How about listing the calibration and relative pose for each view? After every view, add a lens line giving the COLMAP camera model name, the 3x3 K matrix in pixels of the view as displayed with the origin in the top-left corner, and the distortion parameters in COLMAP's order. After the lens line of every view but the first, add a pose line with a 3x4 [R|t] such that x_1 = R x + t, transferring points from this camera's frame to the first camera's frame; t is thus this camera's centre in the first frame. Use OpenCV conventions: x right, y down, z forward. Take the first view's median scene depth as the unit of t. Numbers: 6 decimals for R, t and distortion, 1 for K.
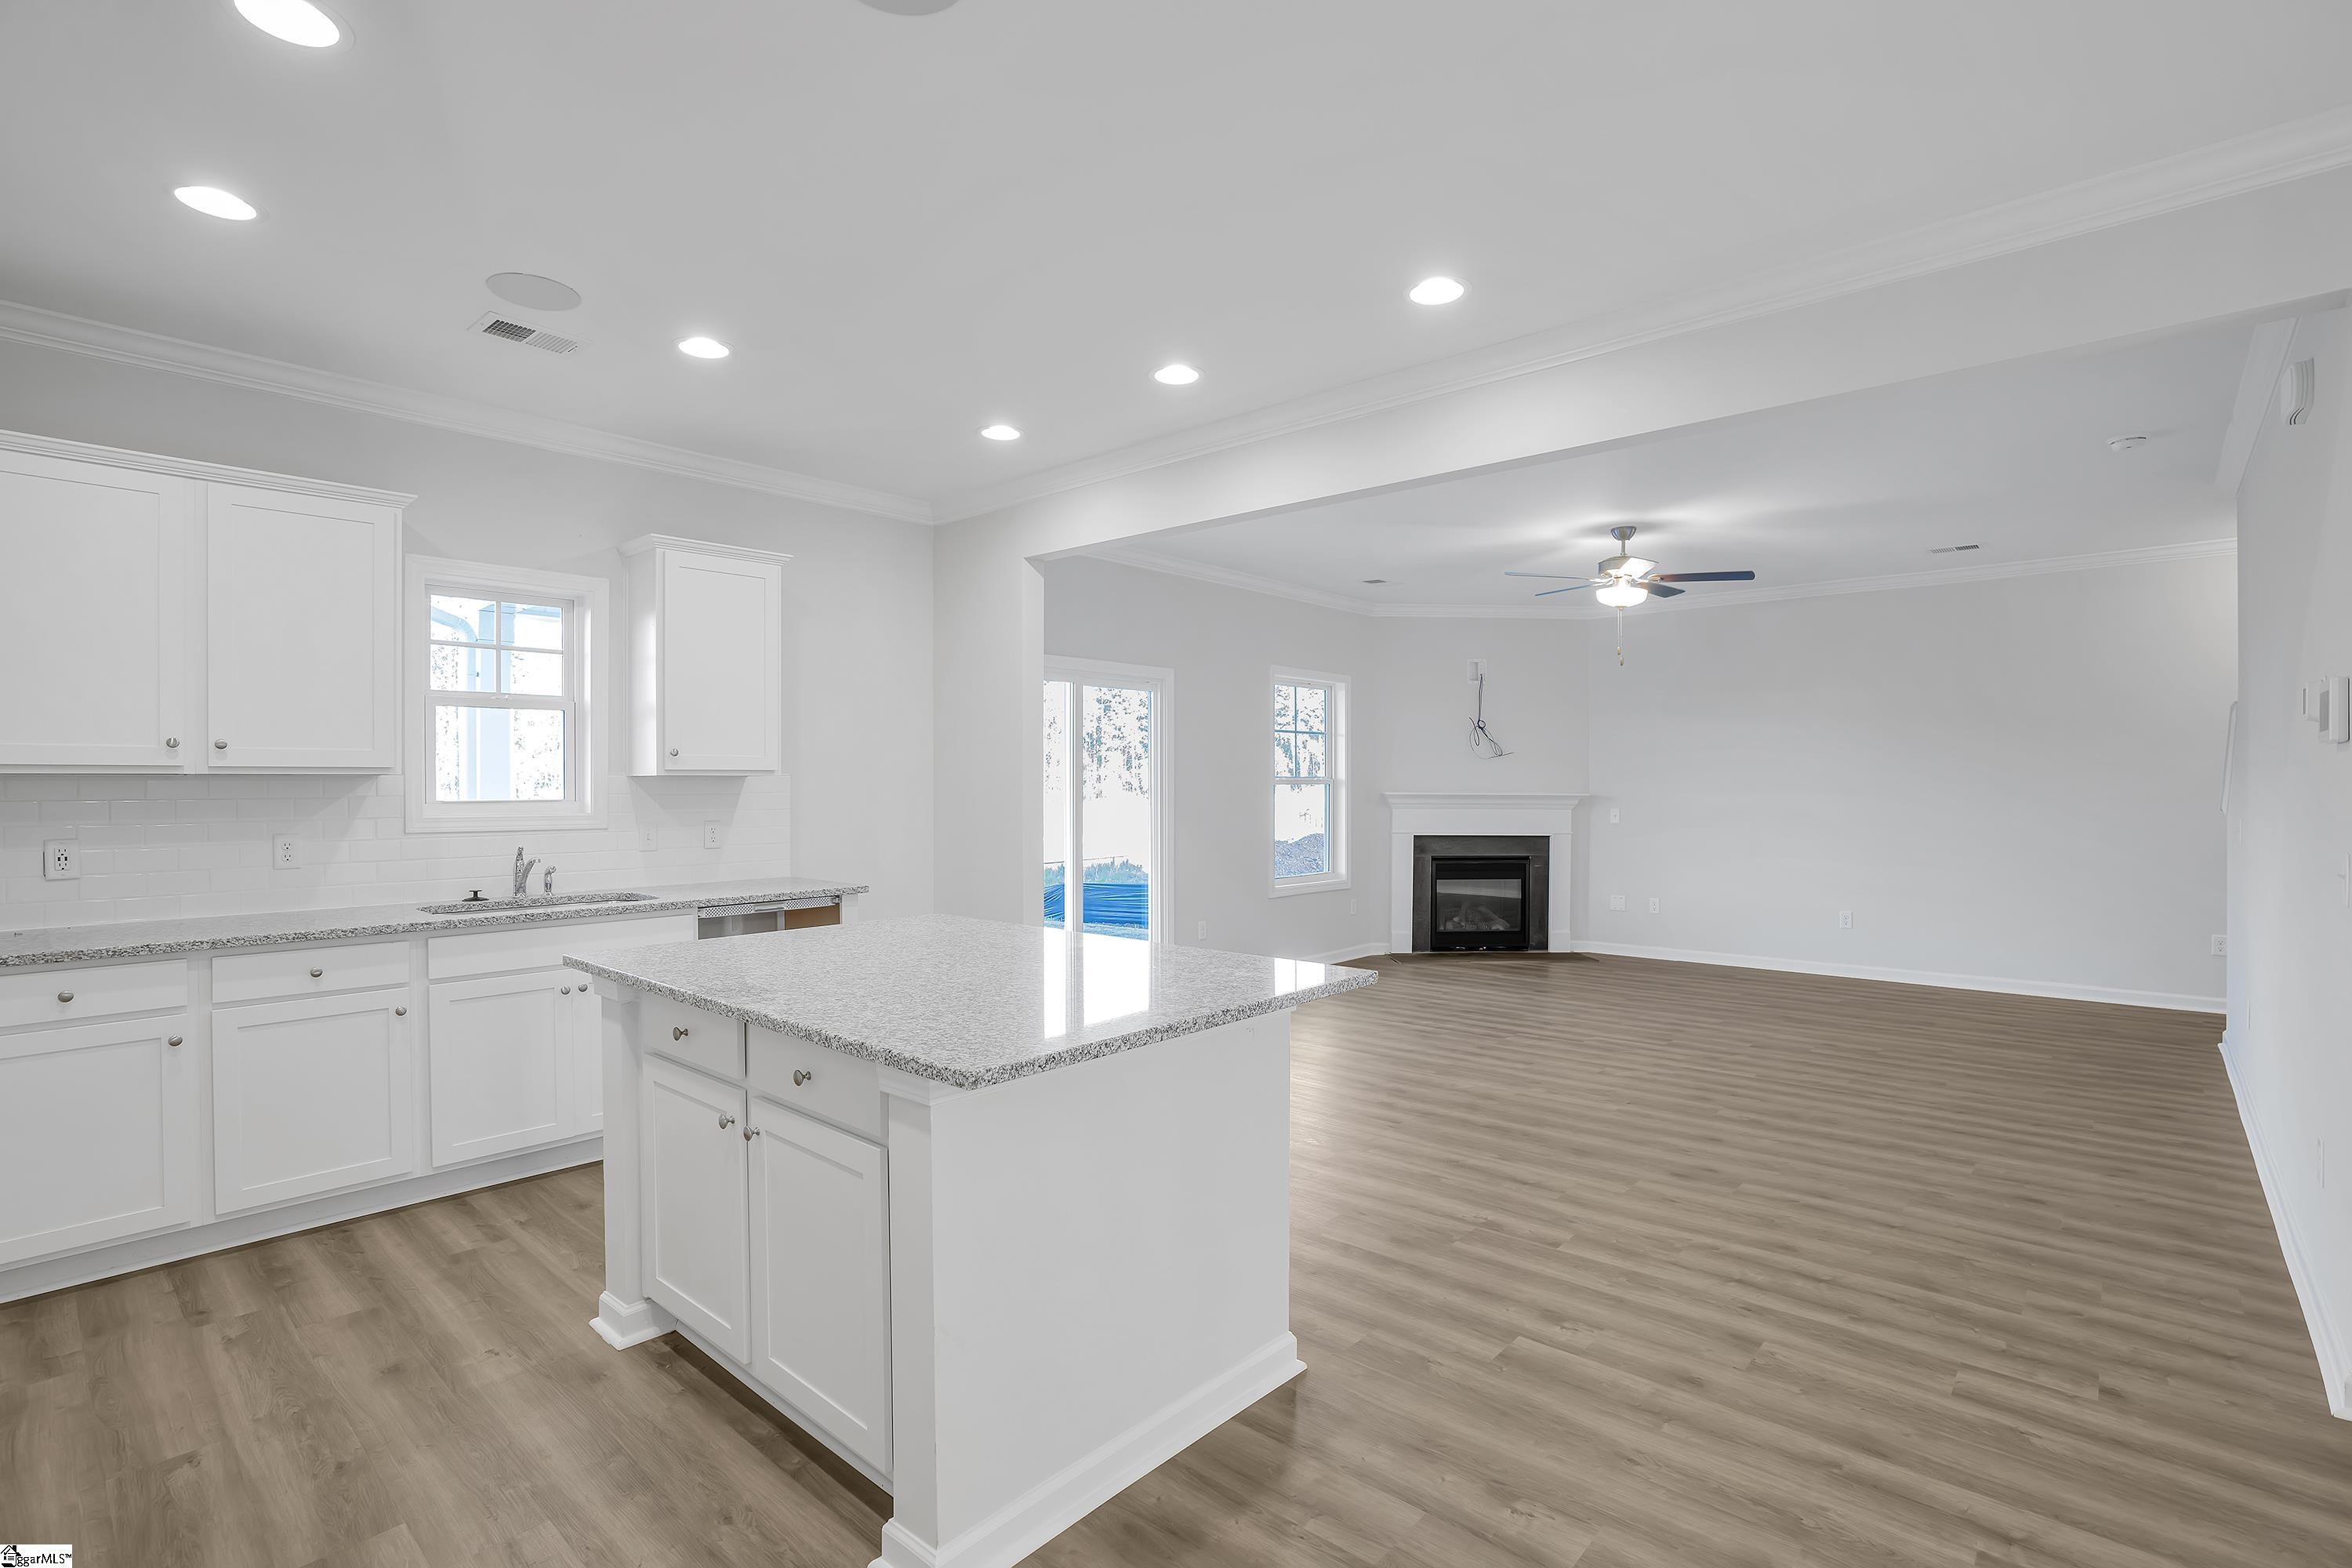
lens RADIAL K [[1101.5, 0, 1173.0], [0, 1101.5, 788.3], [0, 0, 1]] dist [-0.055097, 0.021867]
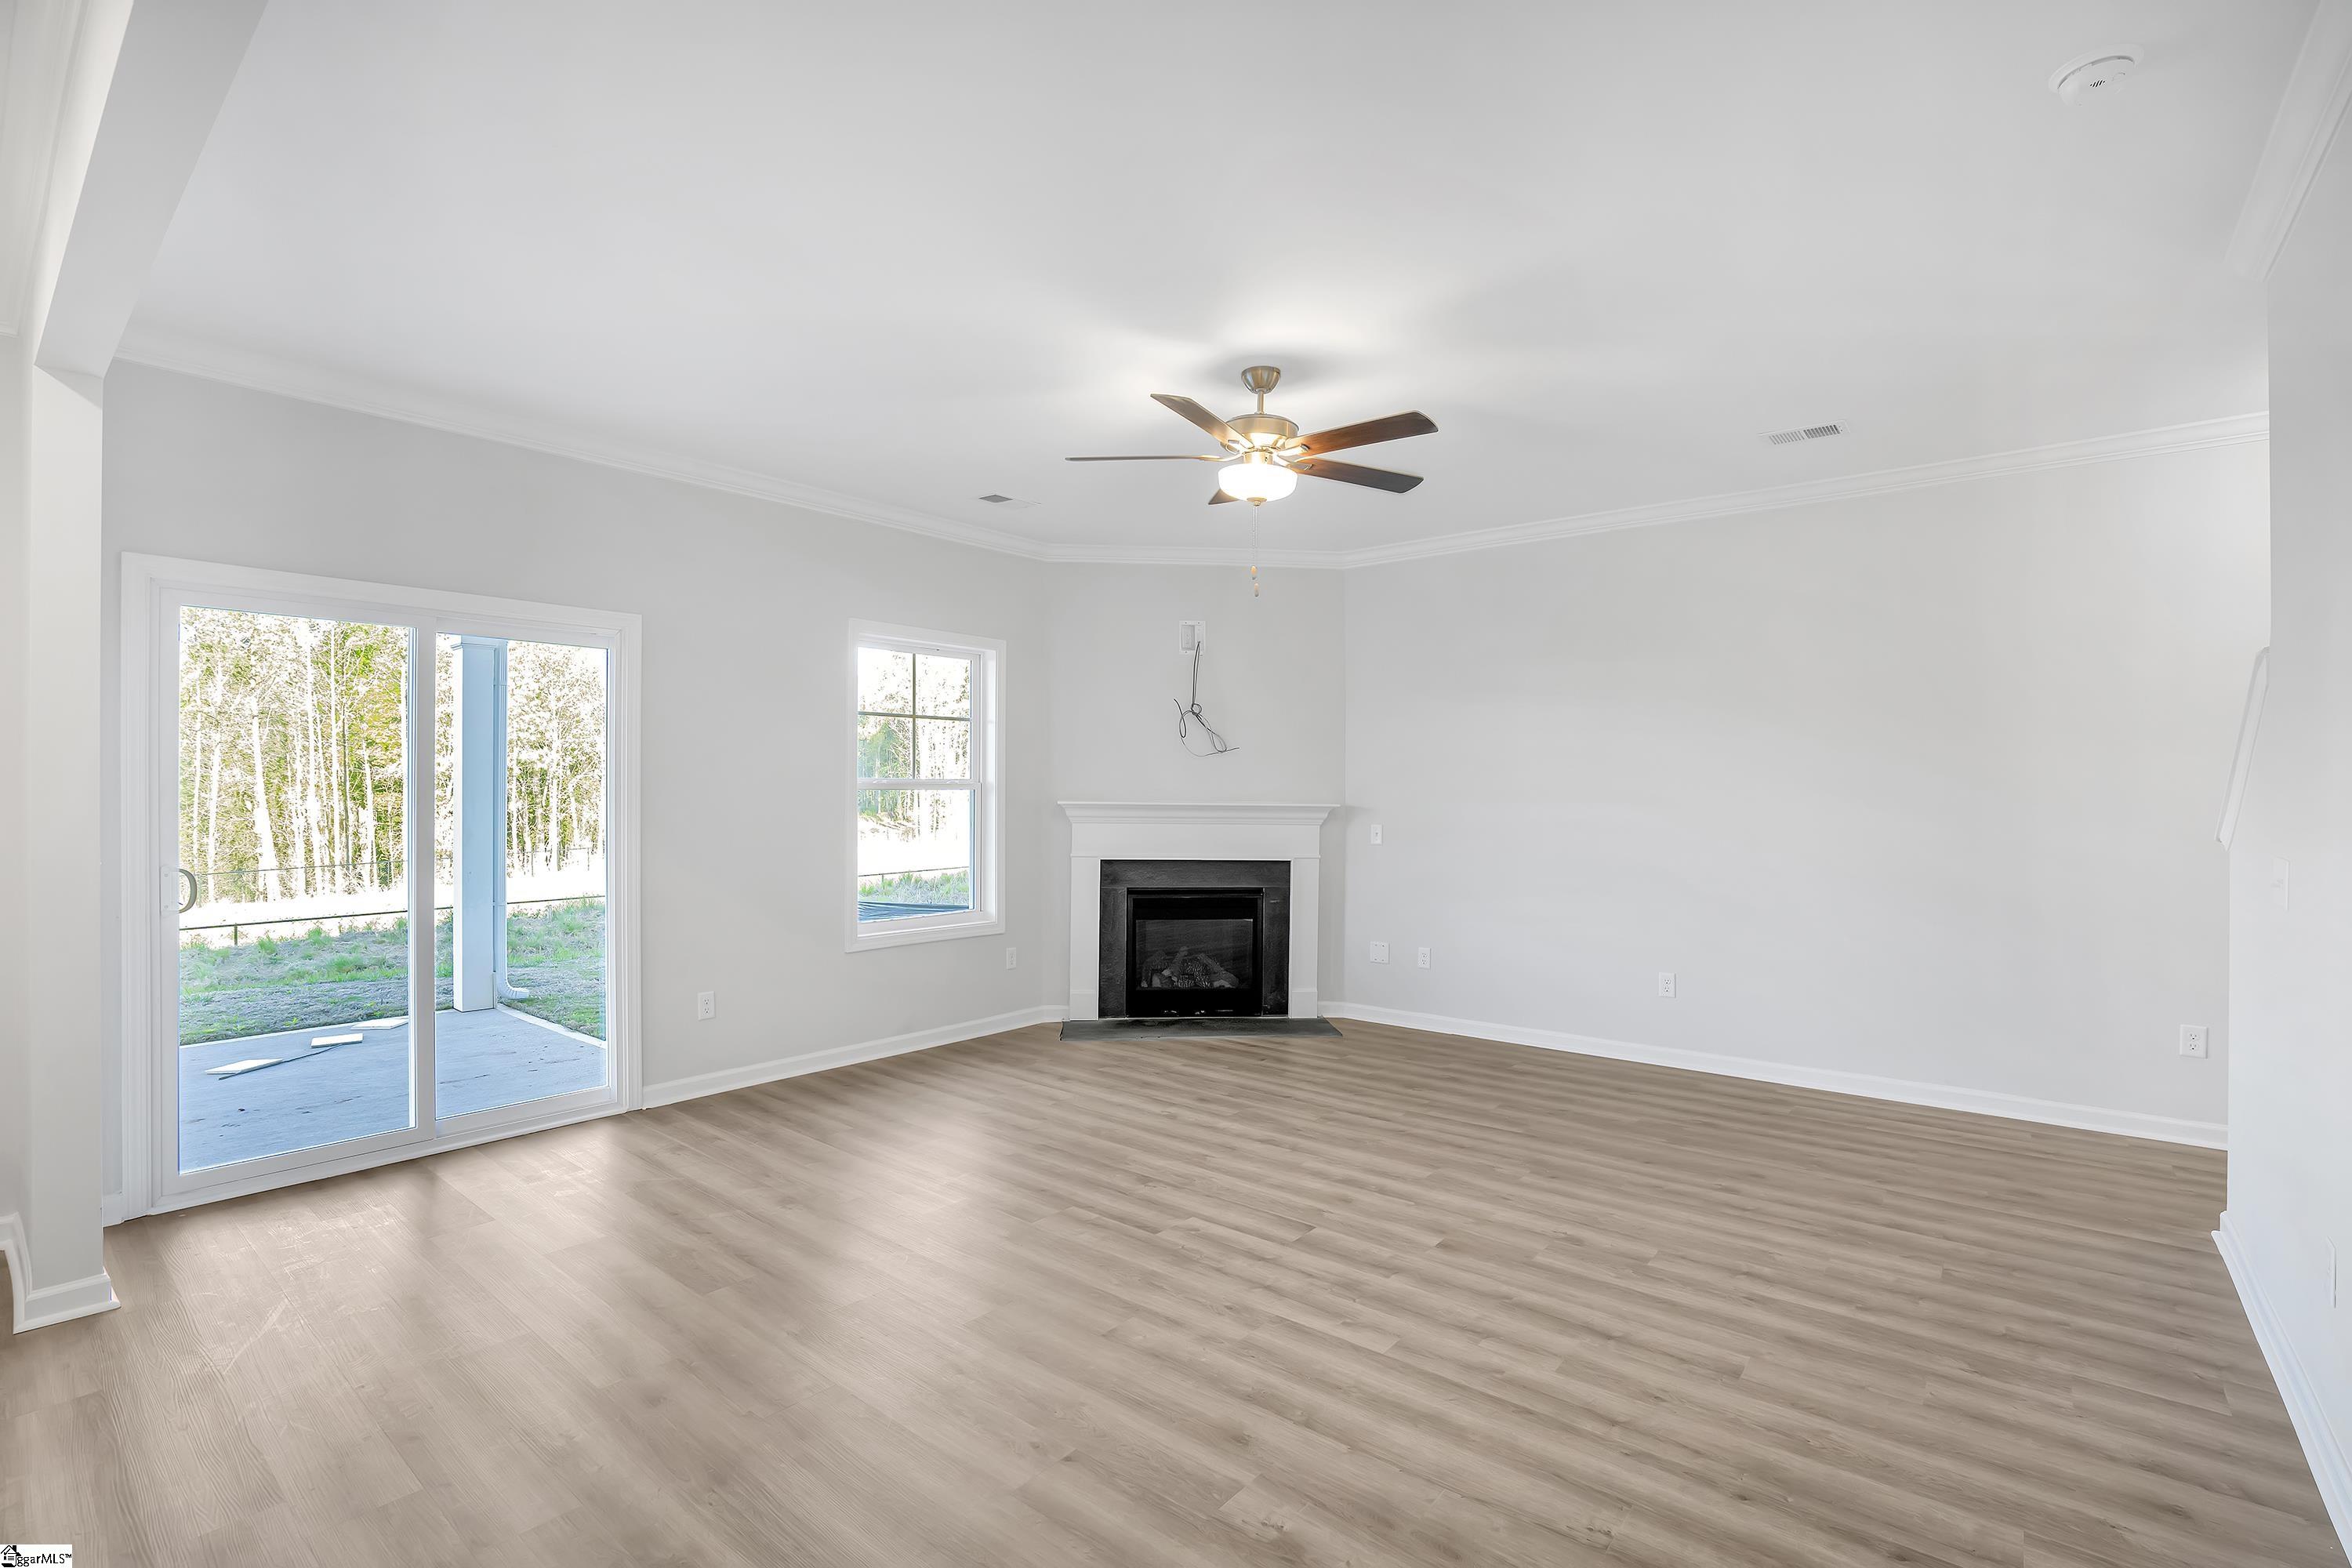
lens RADIAL K [[1071.8, 0, 1175.3], [0, 1071.8, 789.0], [0, 0, 1]] dist [-0.052594, 0.016736]
pose [[0.998831, 0.005597, 0.048015, 0.465431], [-0.005432, 0.999979, -0.003576, -0.004299], [-0.048034, 0.003311, 0.998840, 0.561809]]
